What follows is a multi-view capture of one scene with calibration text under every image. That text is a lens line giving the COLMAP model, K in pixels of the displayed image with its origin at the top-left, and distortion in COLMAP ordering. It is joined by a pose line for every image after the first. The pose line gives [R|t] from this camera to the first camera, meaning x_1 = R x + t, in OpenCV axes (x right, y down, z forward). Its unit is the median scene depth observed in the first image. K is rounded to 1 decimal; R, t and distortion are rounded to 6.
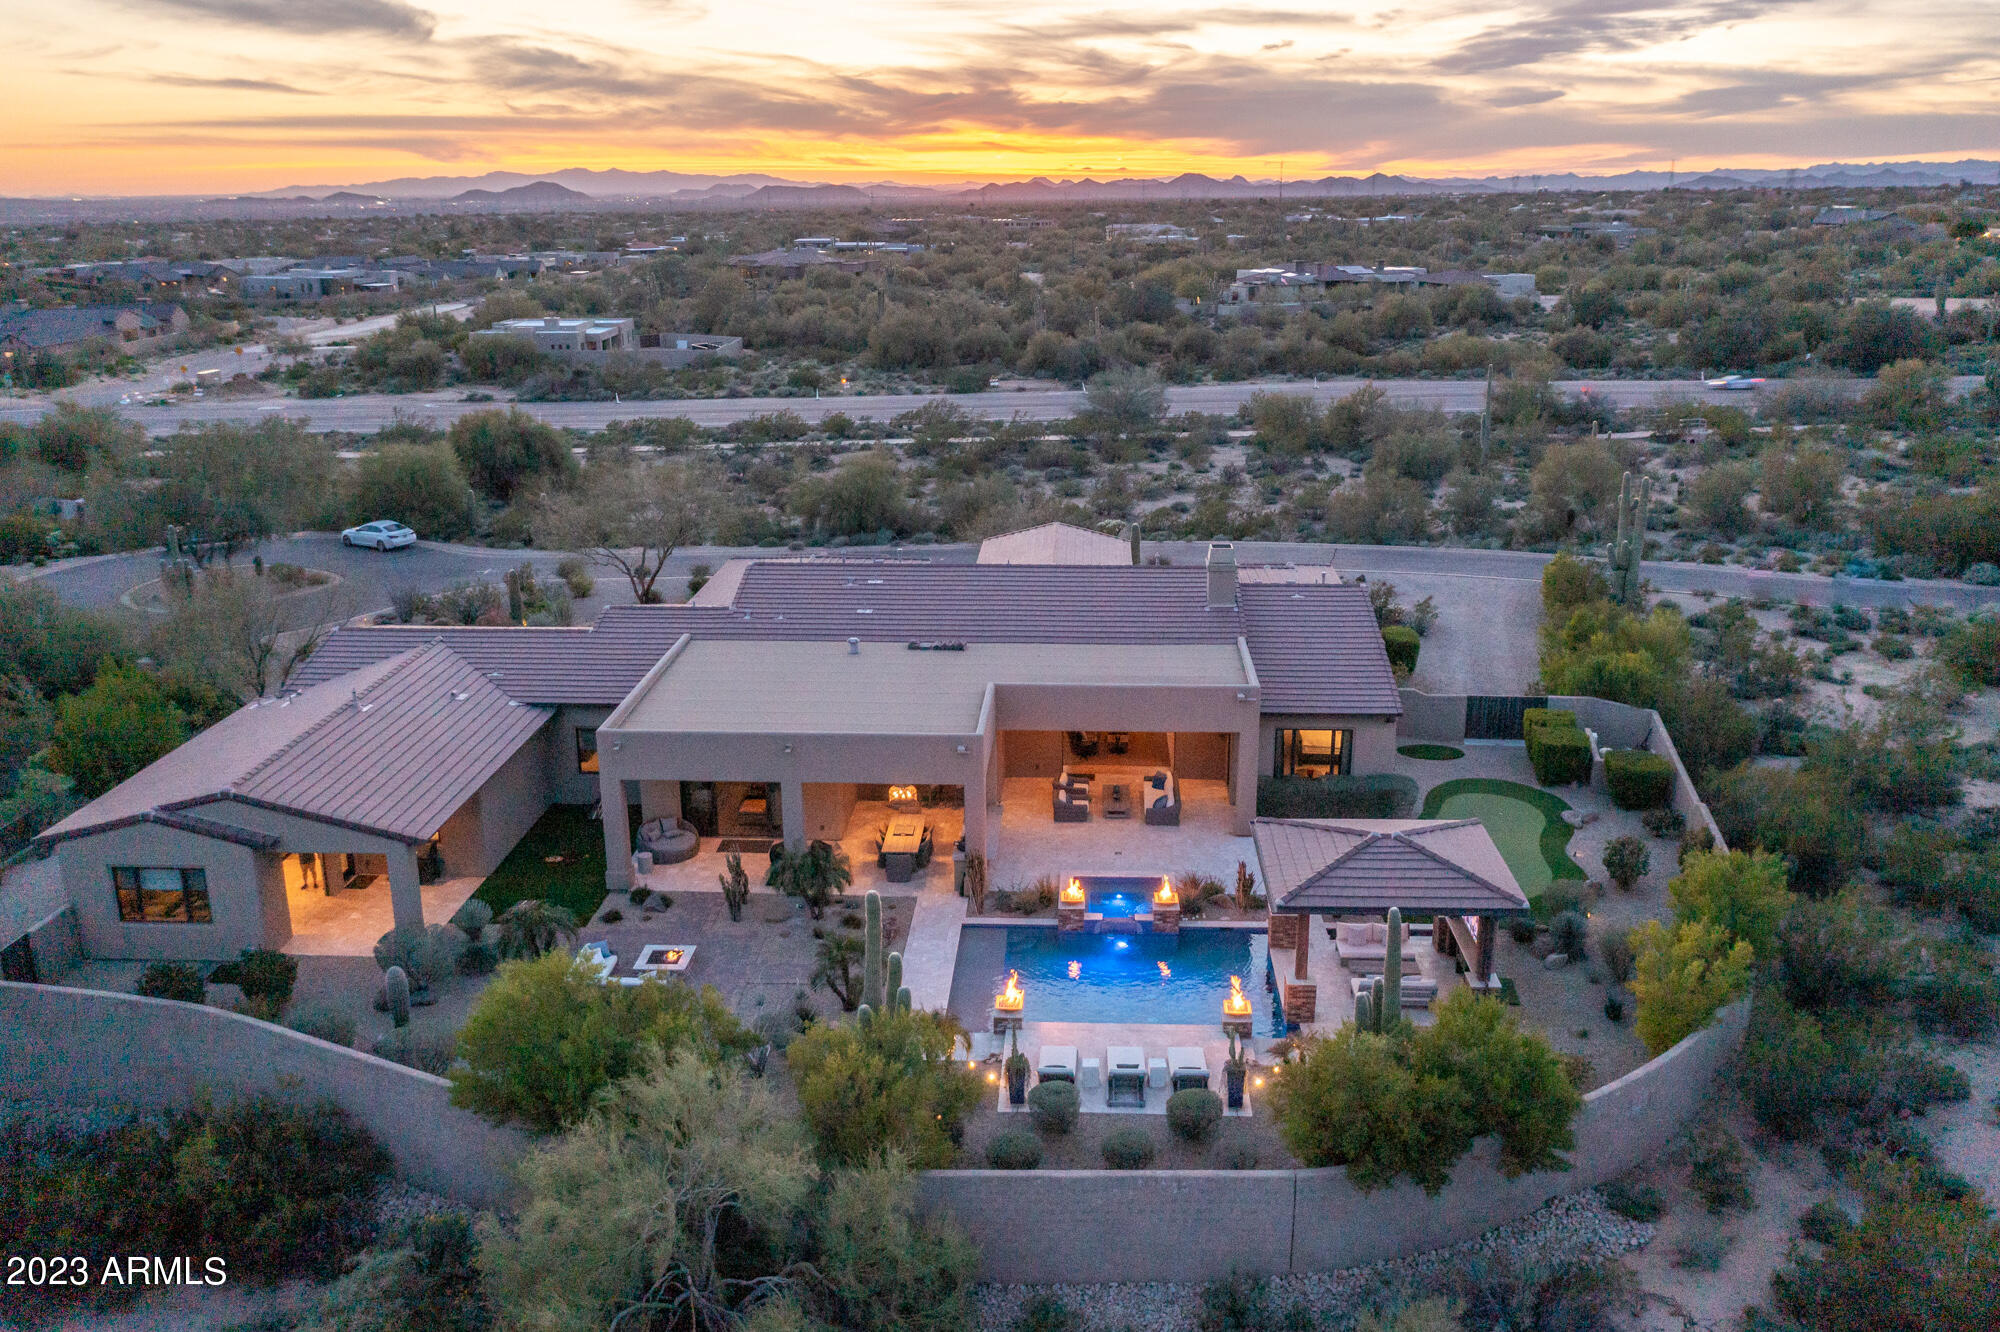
lens RADIAL K [[1672.7, 0, 1045.2], [0, 1672.7, 669.1], [0, 0, 1]] dist [-0.000717, 0.000822]
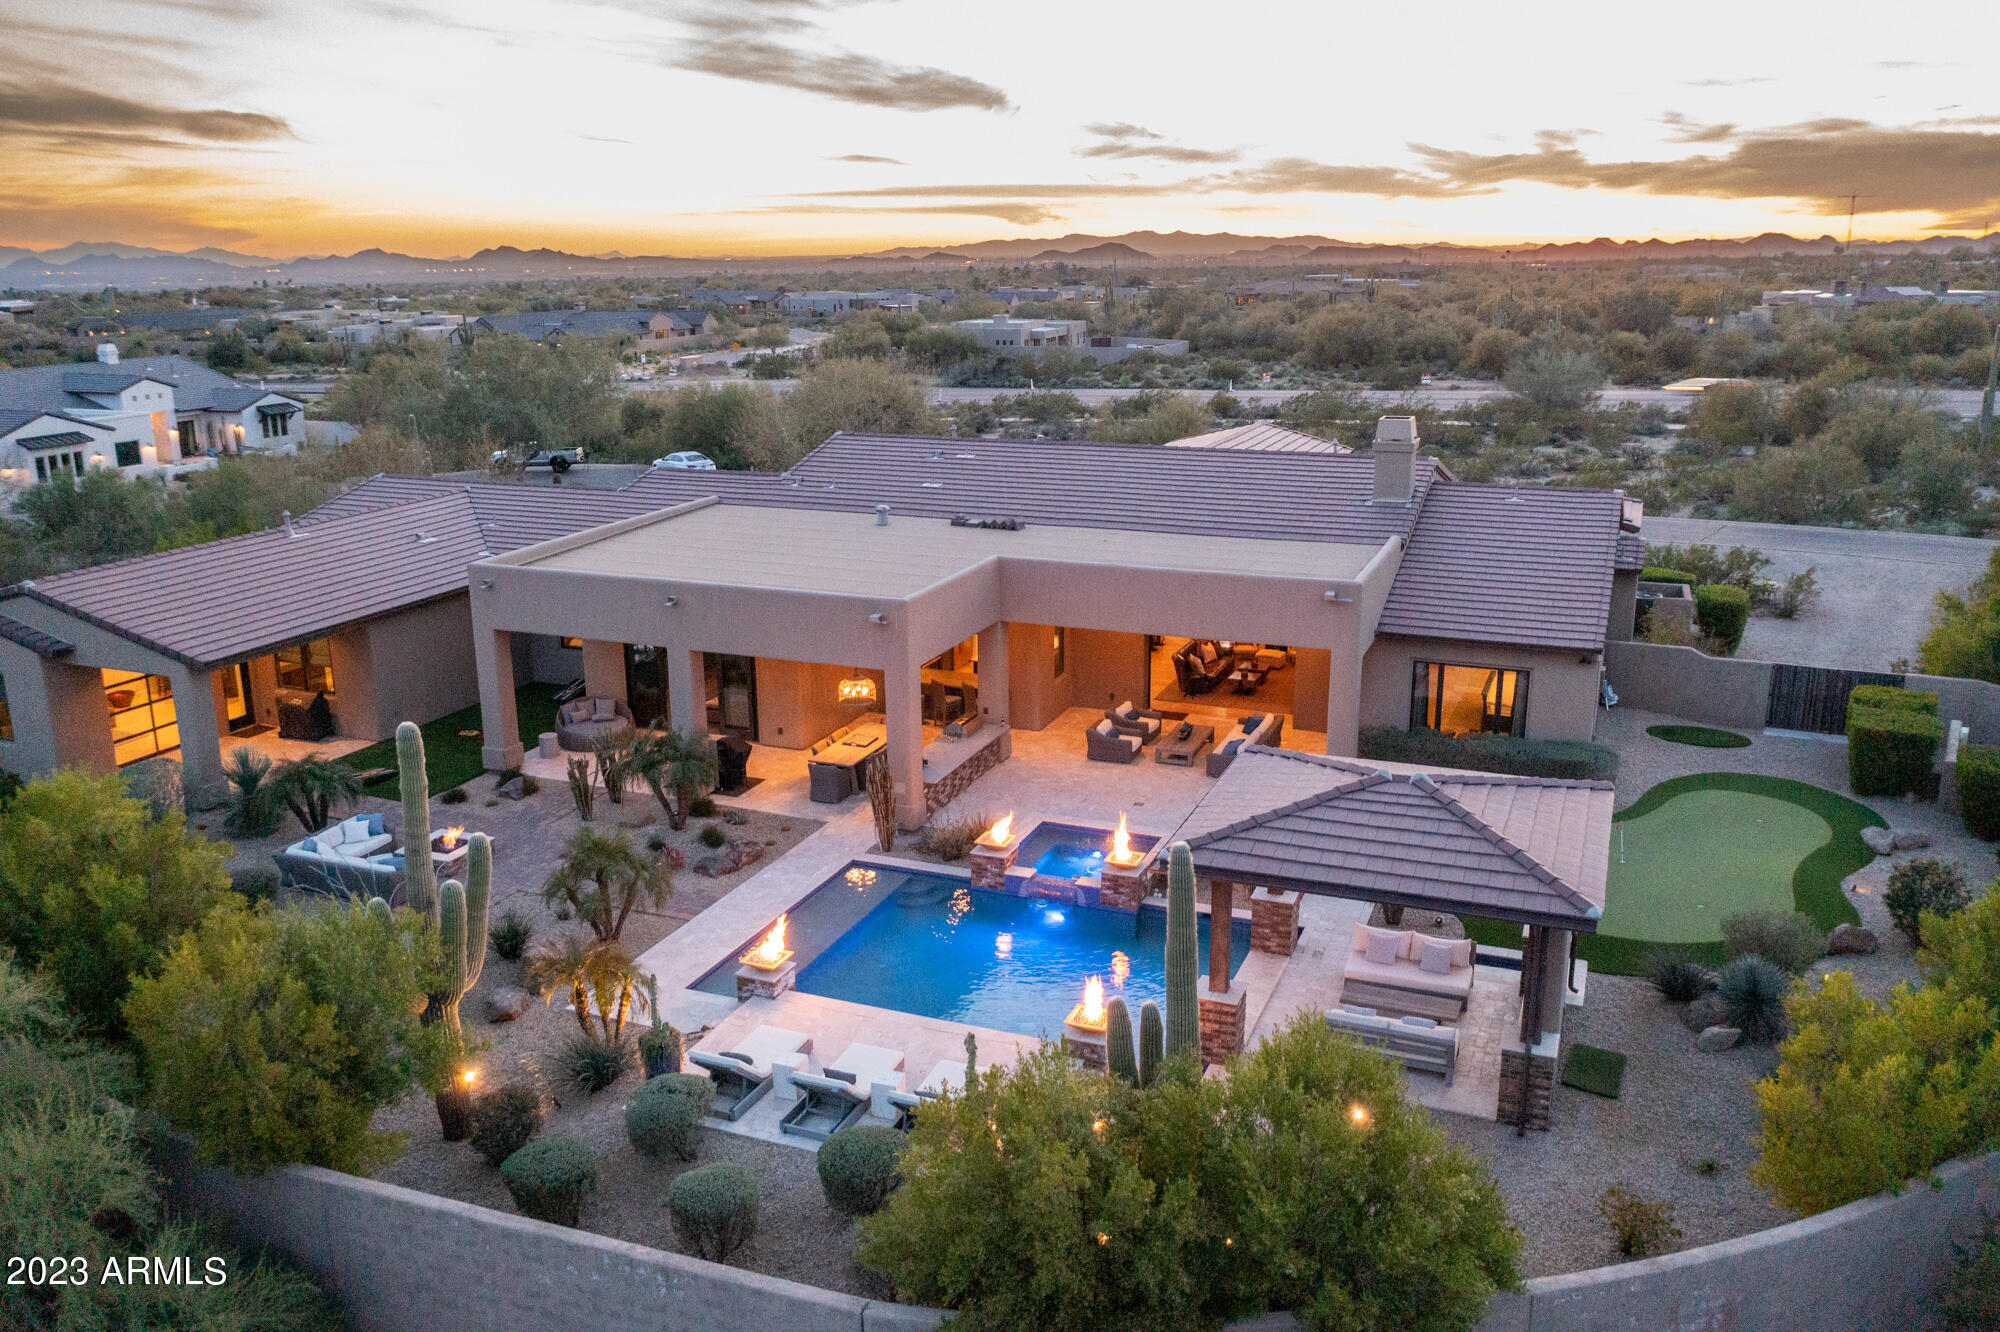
lens RADIAL K [[1612.5, 0, 1007.6], [0, 1612.5, 647.0], [0, 0, 1]] dist [-0.006337, 0.011694]
pose [[0.938787, 0.078794, -0.335367, 0.198902], [-0.092902, 0.995330, -0.026208, 0.061527], [0.331736, 0.055760, 0.941723, 0.307713]]
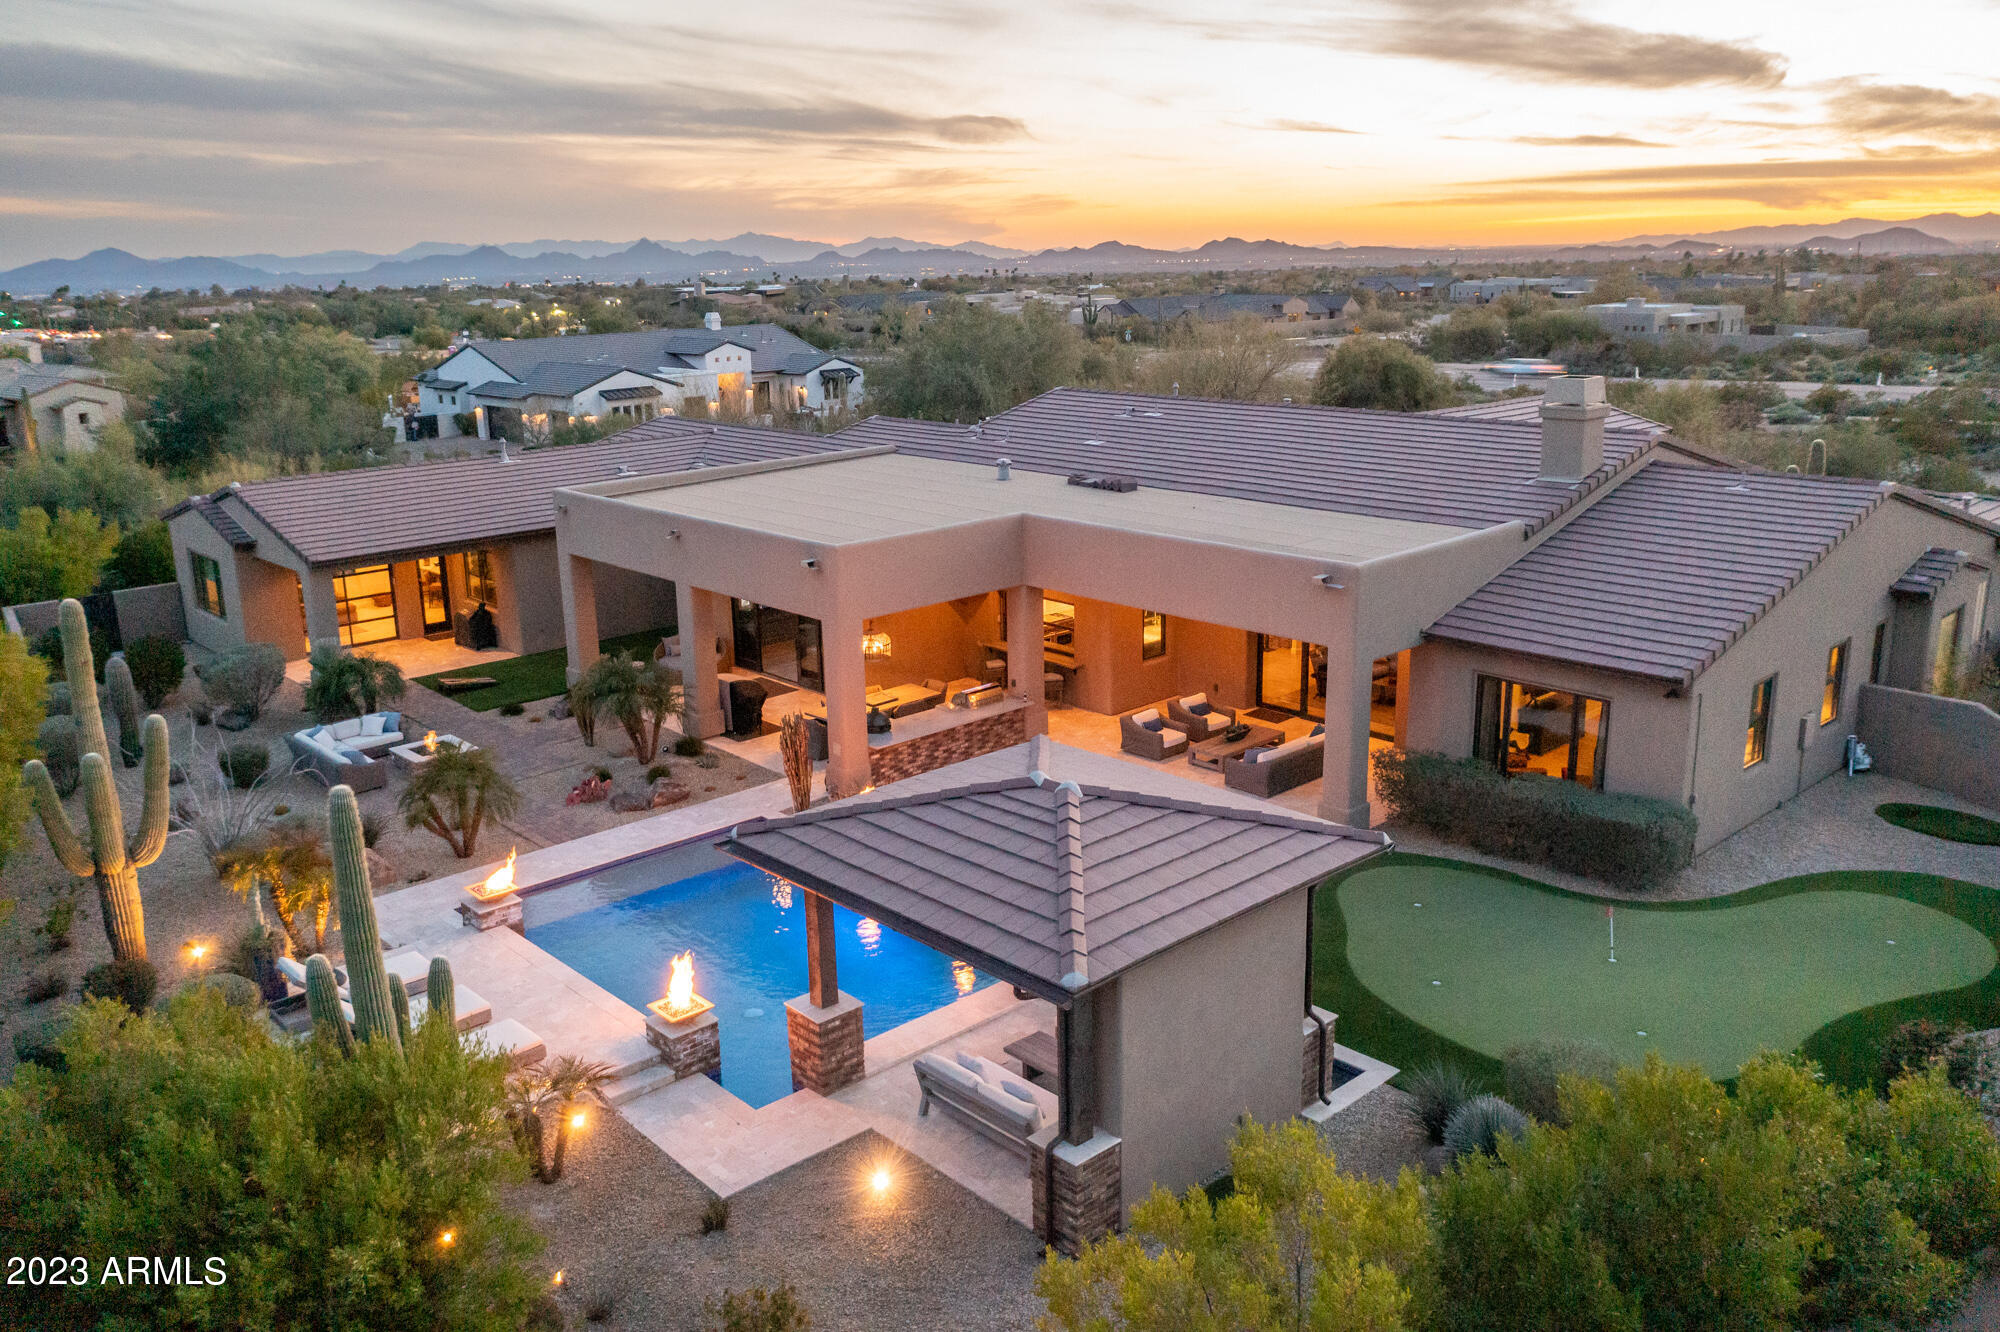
lens RADIAL K [[1607.2, 0, 1000.0], [0, 1607.2, 666.0], [0, 0, 1]] dist [-0.007699, -0.005727]
pose [[0.701252, 0.170029, -0.692341, 0.384323], [-0.186880, 0.981024, 0.051640, 0.034303], [0.687984, 0.093172, 0.719720, 0.498401]]
